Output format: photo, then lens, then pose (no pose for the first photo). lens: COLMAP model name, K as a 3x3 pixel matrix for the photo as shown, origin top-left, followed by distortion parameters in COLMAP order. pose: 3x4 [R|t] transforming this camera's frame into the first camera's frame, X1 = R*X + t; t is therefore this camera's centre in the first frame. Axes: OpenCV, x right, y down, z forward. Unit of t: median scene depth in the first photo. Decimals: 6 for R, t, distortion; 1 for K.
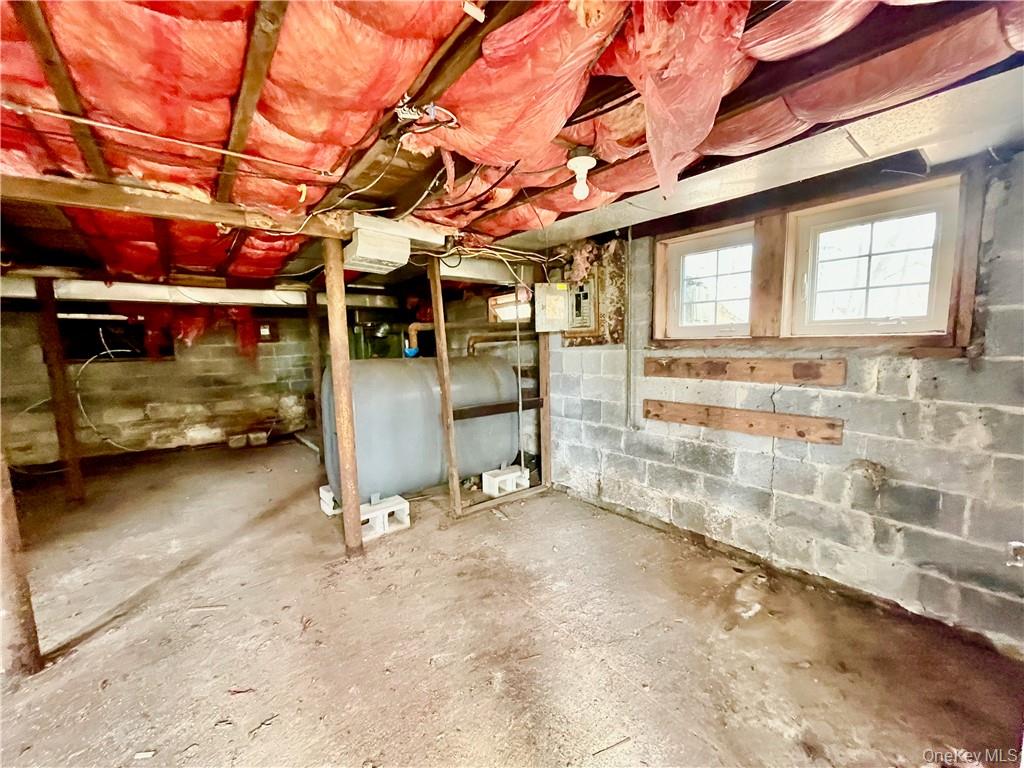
lens RADIAL K [[412.2, 0, 511.1], [0, 412.2, 387.7], [0, 0, 1]] dist [-0.007410, 0.000353]
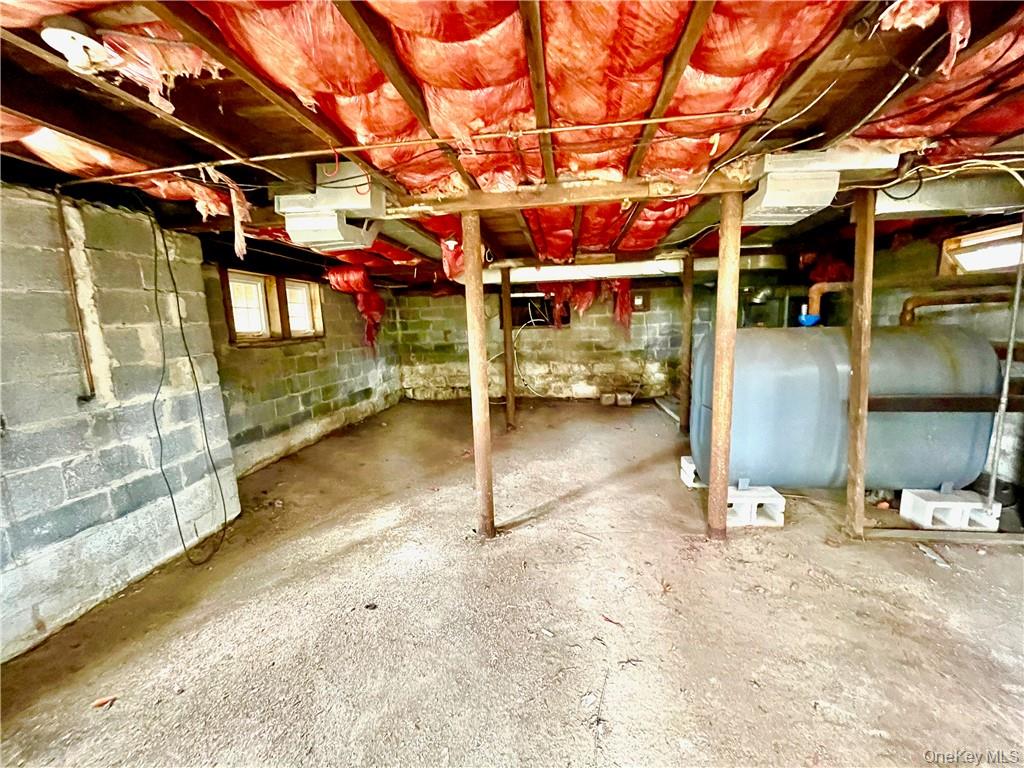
lens RADIAL K [[412.2, 0, 511.1], [0, 412.2, 387.7], [0, 0, 1]] dist [-0.007410, 0.000353]
pose [[0.688259, 0.113588, -0.716517, -0.059257], [-0.060763, 0.993222, 0.099086, 0.001649], [0.722916, -0.024659, 0.690496, 0.014845]]
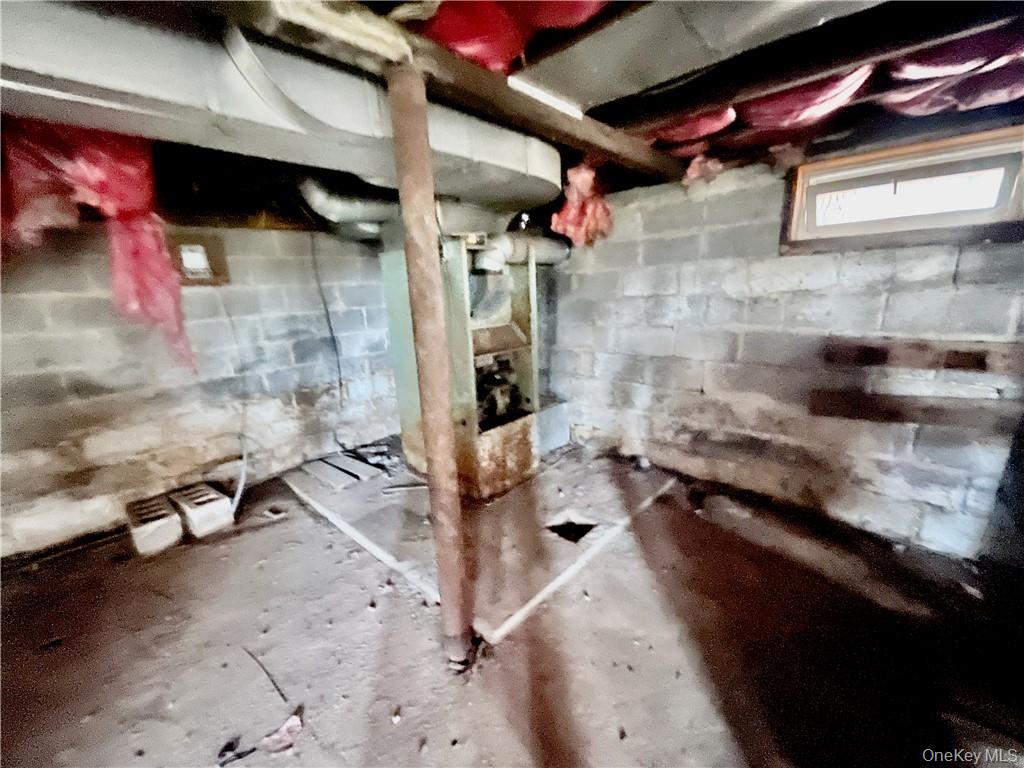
lens RADIAL K [[411.6, 0, 512.4], [0, 411.6, 389.9], [0, 0, 1]] dist [-0.000028, 0.000186]
pose [[0.989931, -0.044453, 0.134389, -0.696139], [0.026732, 0.991035, 0.130902, -0.105633], [-0.139004, -0.125992, 0.982244, 1.076414]]
